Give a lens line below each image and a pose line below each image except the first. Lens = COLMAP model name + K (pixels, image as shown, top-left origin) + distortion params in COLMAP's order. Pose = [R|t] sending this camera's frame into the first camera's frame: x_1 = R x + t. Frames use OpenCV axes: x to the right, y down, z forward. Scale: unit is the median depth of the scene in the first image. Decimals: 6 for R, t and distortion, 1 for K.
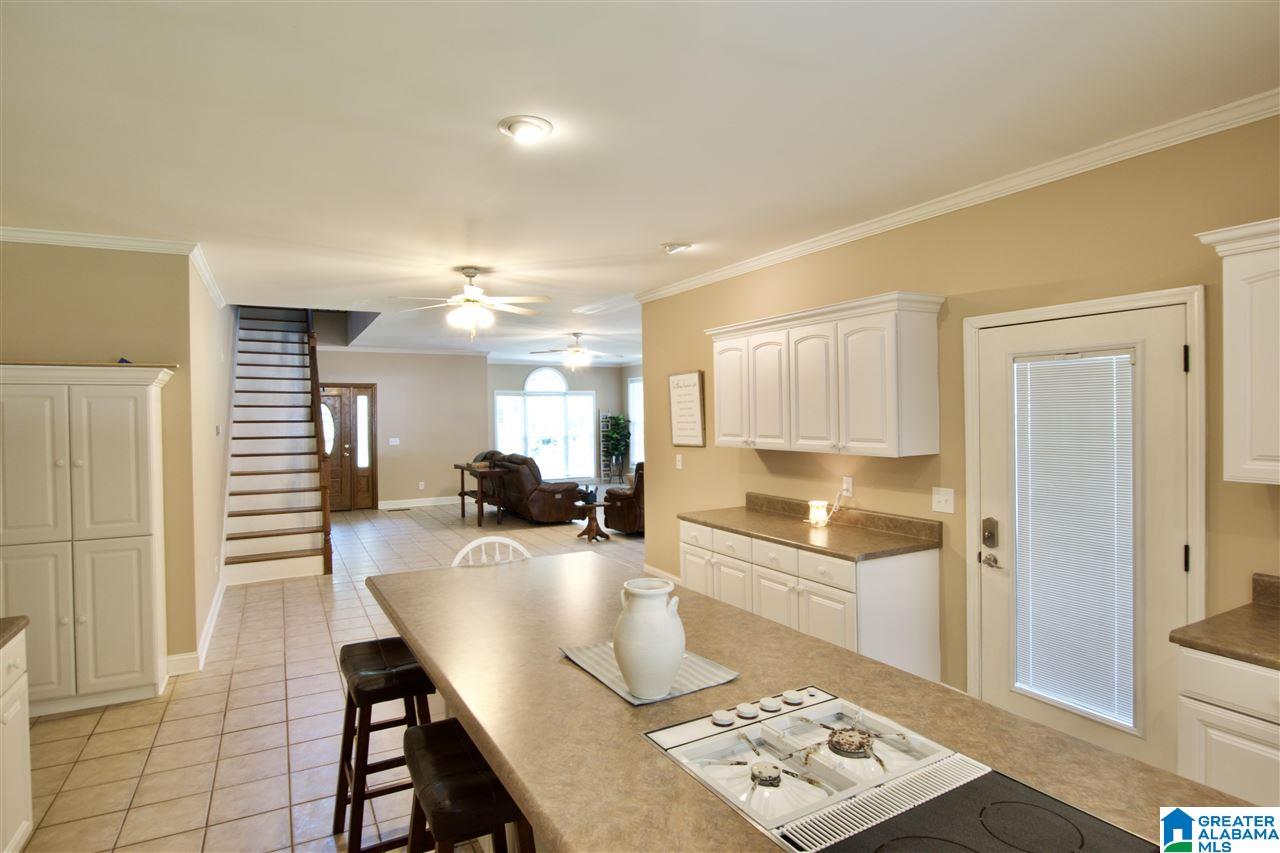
lens RADIAL K [[688.9, 0, 644.8], [0, 688.9, 417.5], [0, 0, 1]] dist [-0.022083, 0.003927]
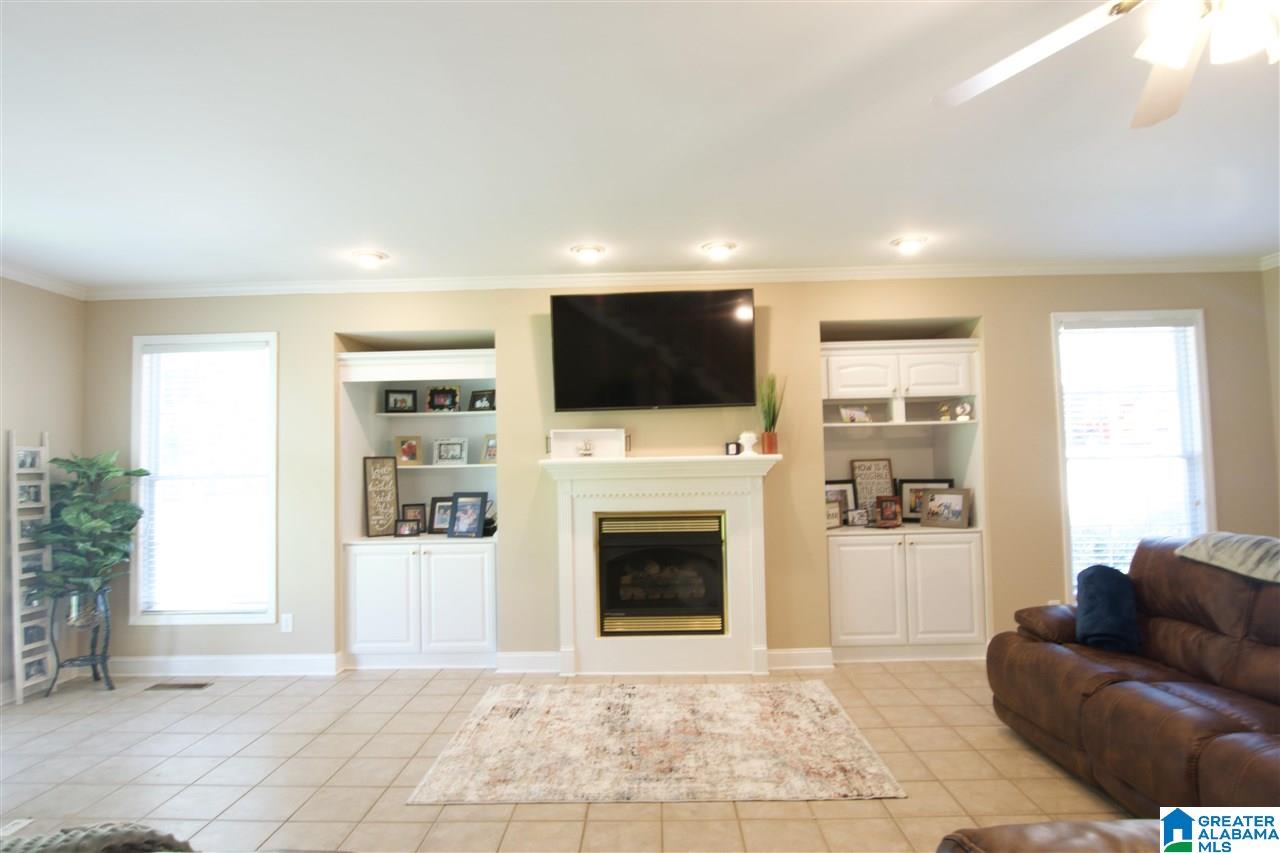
lens RADIAL K [[688.9, 0, 640.4], [0, 688.9, 427.6], [0, 0, 1]] dist [-0.022083, 0.003927]
pose [[0.495646, 0.043089, 0.867455, -0.185819], [0.020233, 0.997925, -0.061130, 0.008339], [-0.868289, 0.047850, 0.493746, 0.679571]]
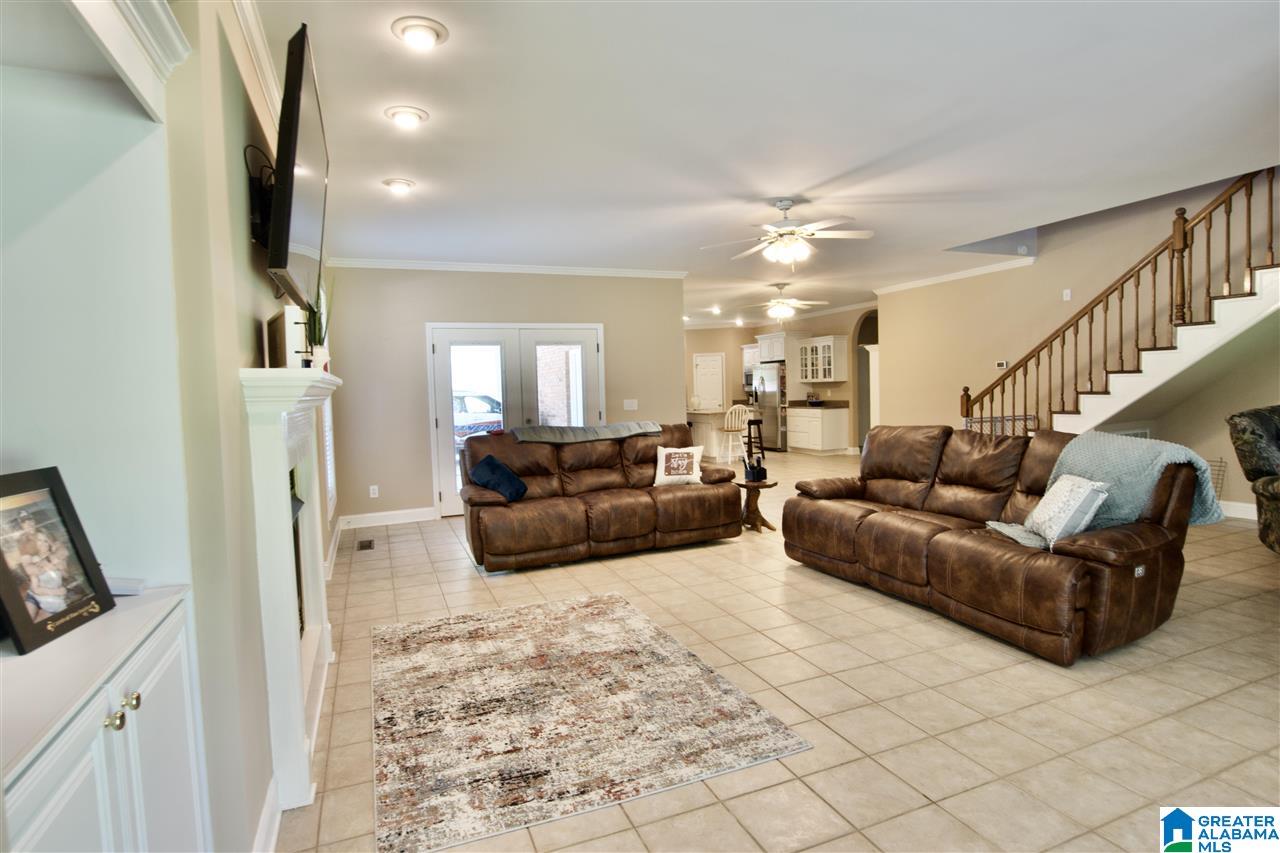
lens RADIAL K [[665.1, 0, 640.3], [0, 665.1, 421.0], [0, 0, 1]] dist [-0.024506, 0.001462]
pose [[-0.992792, 0.039388, 0.113196, -0.024642], [0.046124, 0.997278, 0.057520, 0.009422], [-0.110622, 0.062327, -0.991906, 1.002280]]
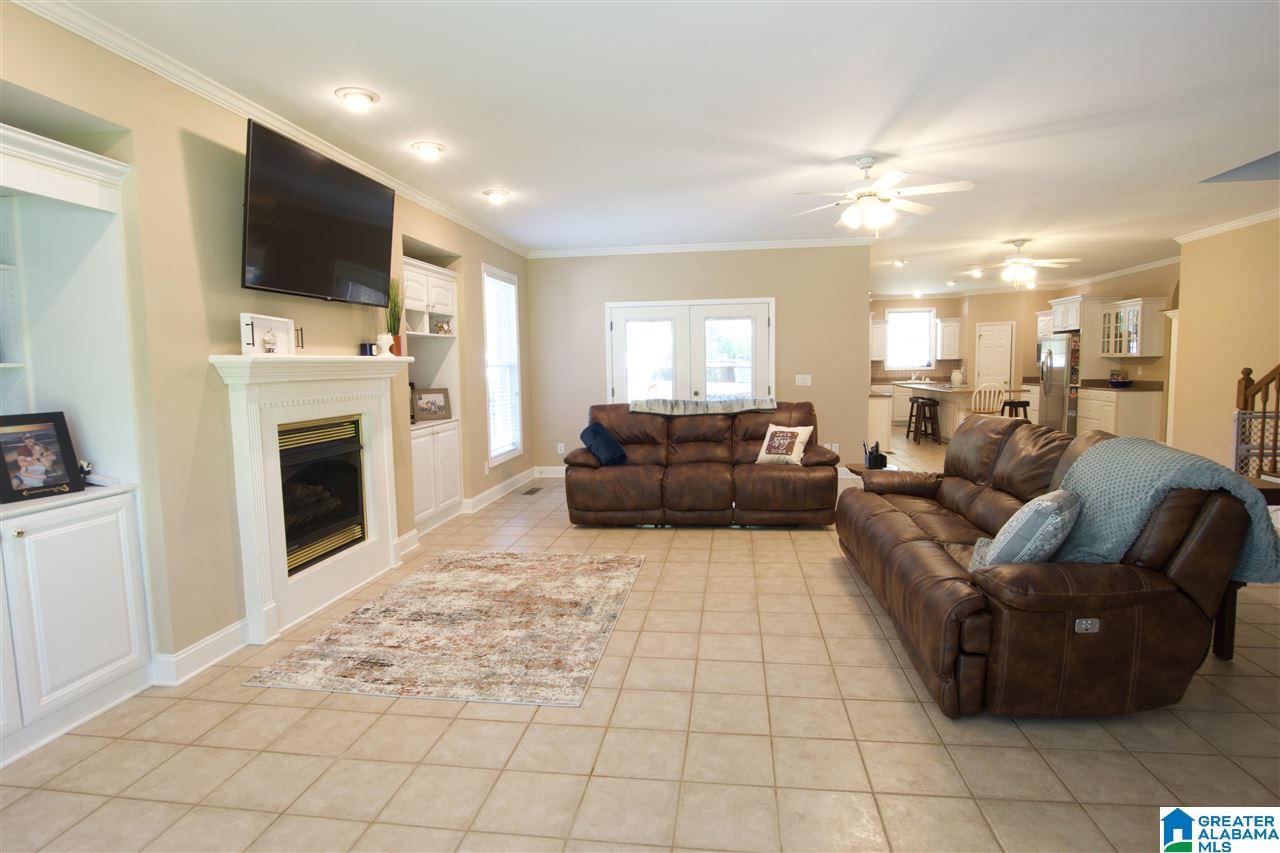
lens RADIAL K [[665.1, 0, 637.8], [0, 665.1, 423.4], [0, 0, 1]] dist [-0.024506, 0.001462]
pose [[-0.801323, -0.022936, 0.597792, -0.163668], [0.035659, 0.995657, 0.086001, 0.011127], [-0.597168, 0.090232, -0.797025, 0.965052]]
